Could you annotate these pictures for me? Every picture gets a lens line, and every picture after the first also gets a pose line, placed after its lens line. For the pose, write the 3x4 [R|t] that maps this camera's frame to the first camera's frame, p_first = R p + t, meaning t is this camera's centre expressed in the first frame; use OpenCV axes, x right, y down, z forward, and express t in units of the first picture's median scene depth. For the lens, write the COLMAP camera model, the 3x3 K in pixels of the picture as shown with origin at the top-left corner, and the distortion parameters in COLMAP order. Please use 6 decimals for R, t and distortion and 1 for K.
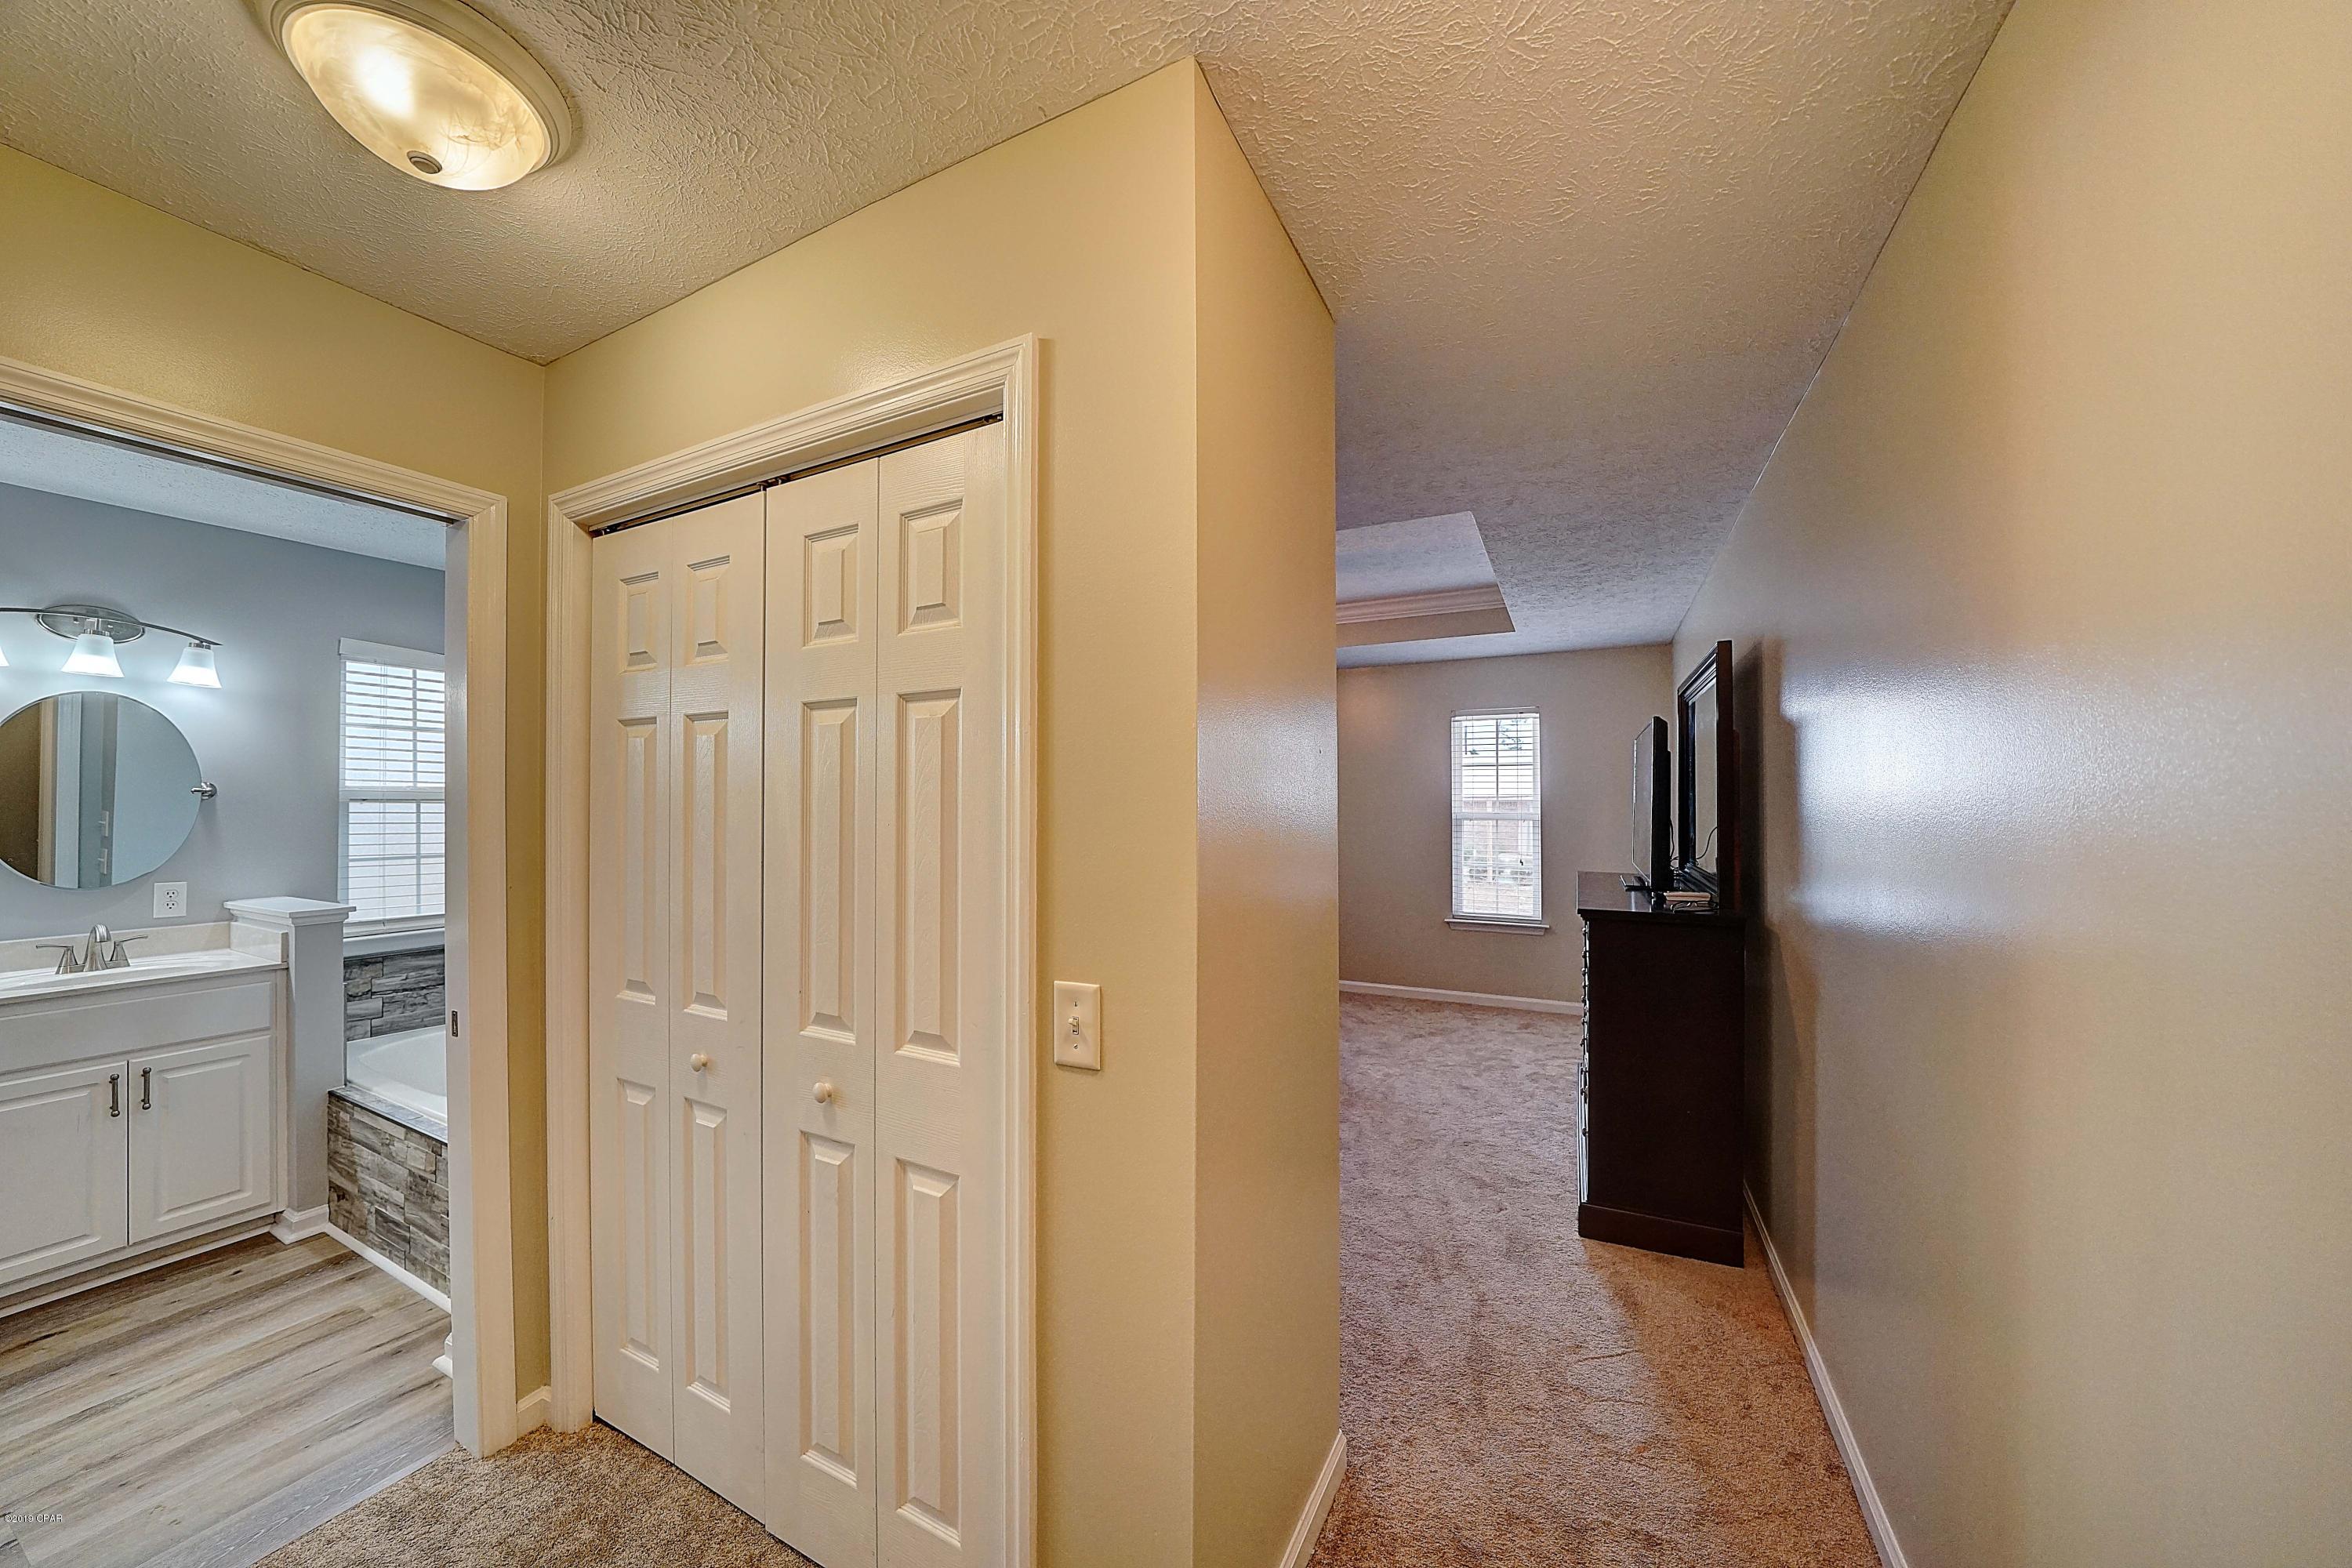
lens RADIAL K [[809.2, 0, 1164.0], [0, 809.2, 793.3], [0, 0, 1]] dist [-0.025491, 0.000138]
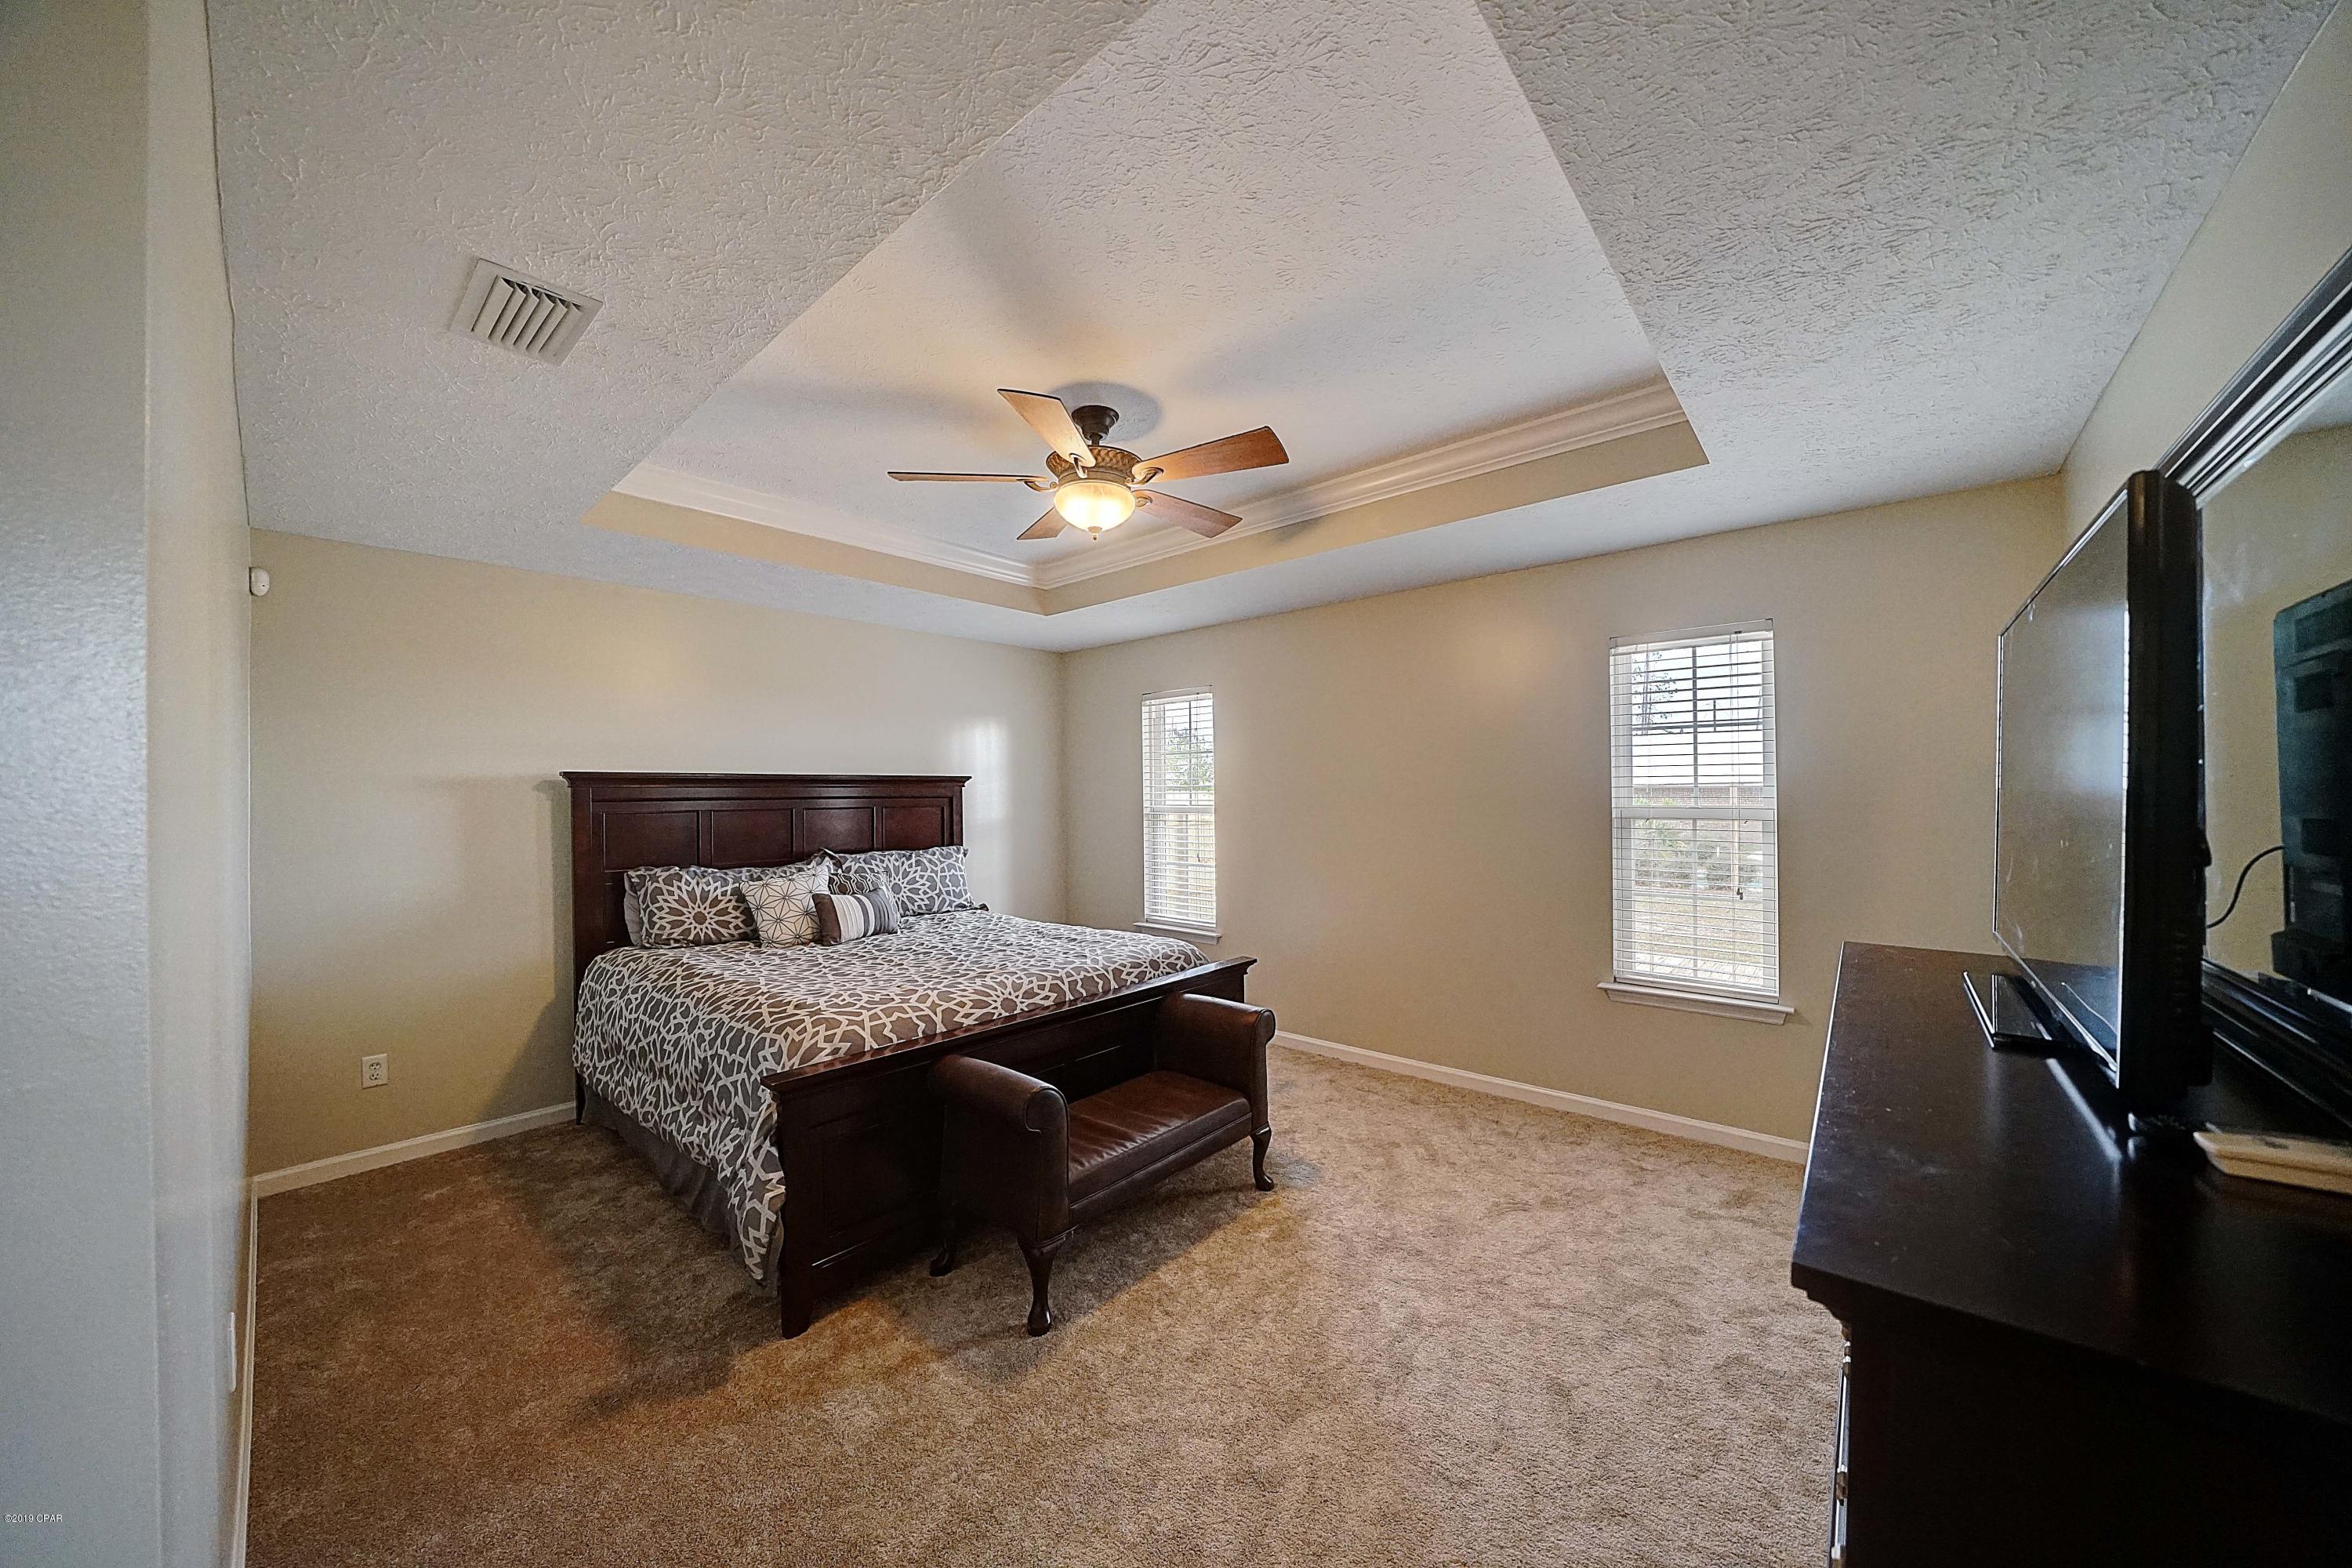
lens RADIAL K [[809.2, 0, 1164.0], [0, 809.2, 793.3], [0, 0, 1]] dist [-0.025491, 0.000138]
pose [[0.968757, -0.009245, -0.247838, 0.211590], [0.011922, 0.999886, 0.009303, 0.004724], [0.247723, -0.011967, 0.968757, 0.392477]]
